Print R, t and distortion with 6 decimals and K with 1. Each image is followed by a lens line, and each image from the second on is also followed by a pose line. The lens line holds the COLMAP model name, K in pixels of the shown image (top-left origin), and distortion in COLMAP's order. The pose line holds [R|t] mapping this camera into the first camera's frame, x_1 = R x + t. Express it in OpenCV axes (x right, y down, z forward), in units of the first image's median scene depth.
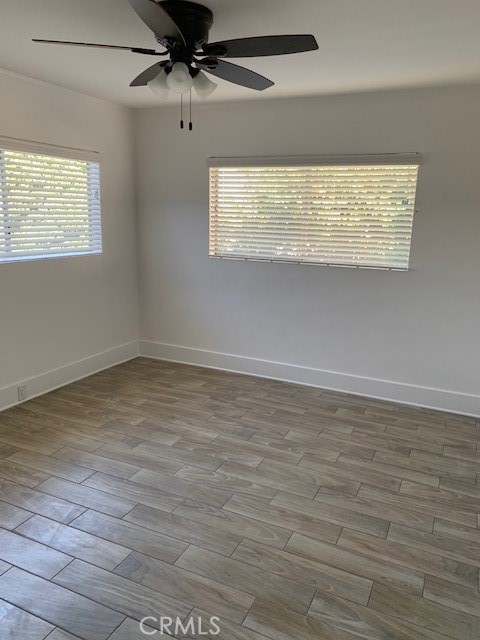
lens RADIAL K [[488.0, 0, 241.1], [0, 488.0, 316.4], [0, 0, 1]] dist [0.010832, -0.010507]
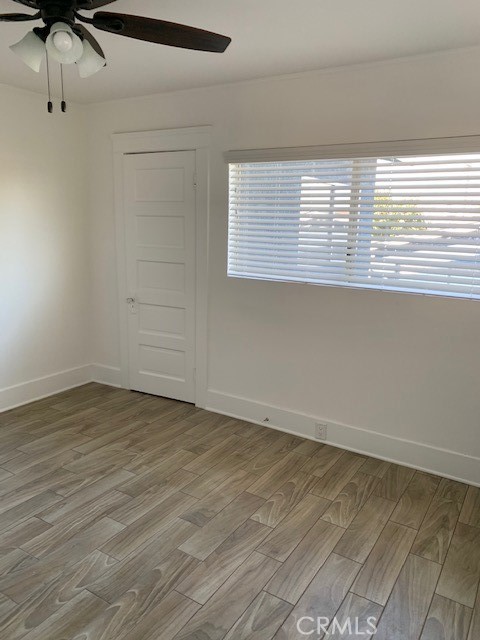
lens RADIAL K [[488.0, 0, 241.1], [0, 488.0, 316.4], [0, 0, 1]] dist [0.010832, -0.010507]
pose [[-0.128024, 0.165293, -0.977900, 0.428994], [-0.227213, 0.954901, 0.191152, -0.191585], [0.965393, 0.246663, -0.084694, 0.936367]]
